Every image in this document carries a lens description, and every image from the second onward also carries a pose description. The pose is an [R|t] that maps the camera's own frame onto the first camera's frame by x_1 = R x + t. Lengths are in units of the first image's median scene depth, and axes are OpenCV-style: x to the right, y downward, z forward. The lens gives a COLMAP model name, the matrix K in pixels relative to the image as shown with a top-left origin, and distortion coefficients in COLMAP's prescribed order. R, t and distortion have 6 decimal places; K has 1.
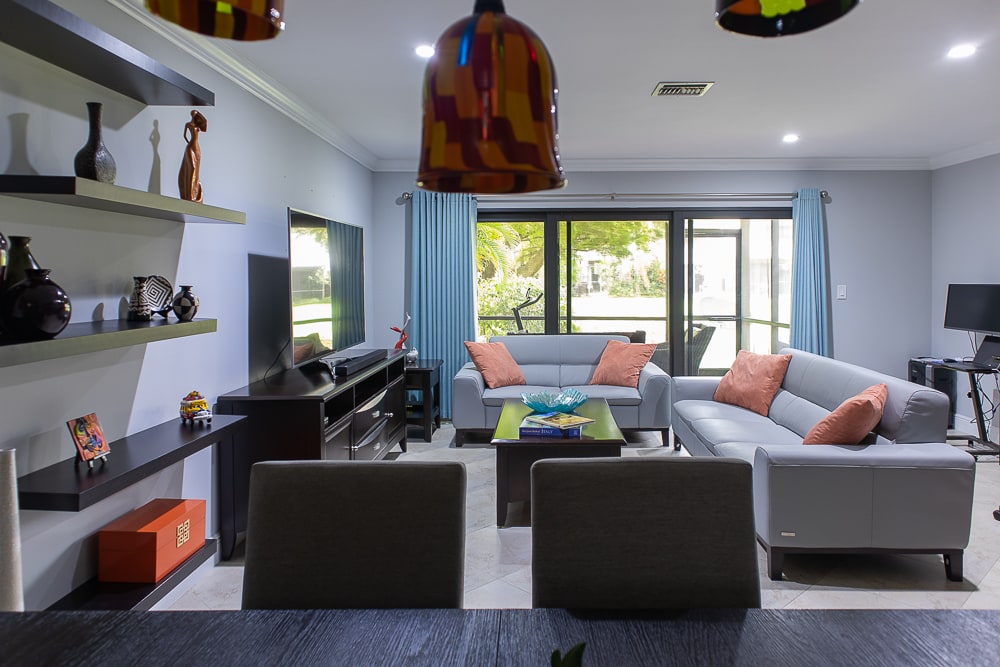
lens RADIAL K [[680.5, 0, 523.1], [0, 680.5, 277.5], [0, 0, 1]] dist [0.004484, -0.010427]
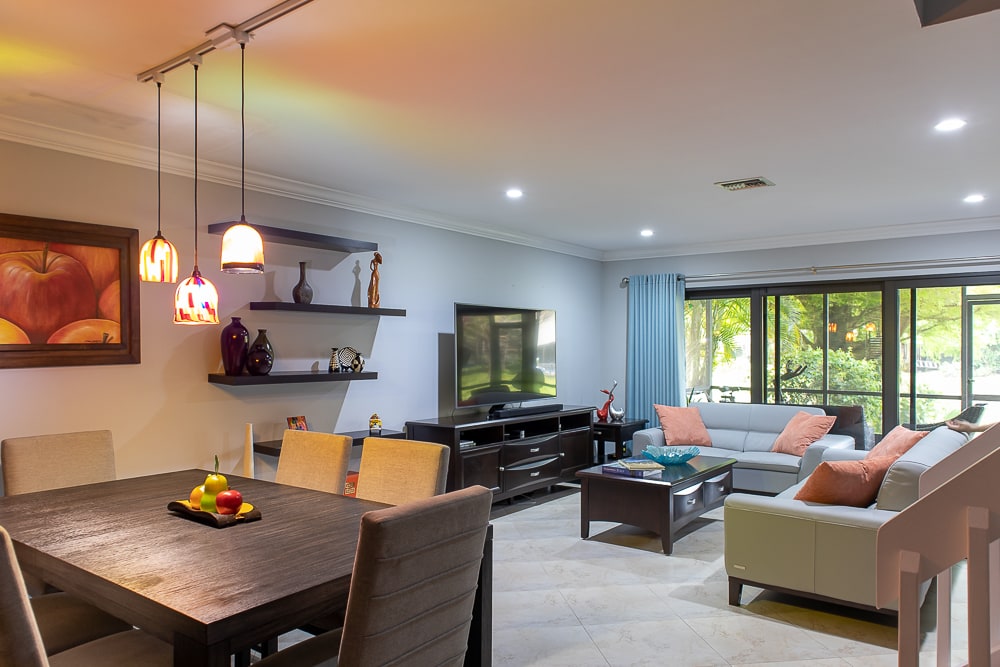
lens RADIAL K [[680.5, 0, 491.2], [0, 680.5, 343.6], [0, 0, 1]] dist [0.004484, -0.010427]
pose [[0.807379, -0.000511, -0.590033, 0.368495], [-0.004186, 0.999969, -0.006595, -0.001212], [0.590019, 0.007794, 0.807352, -0.107132]]
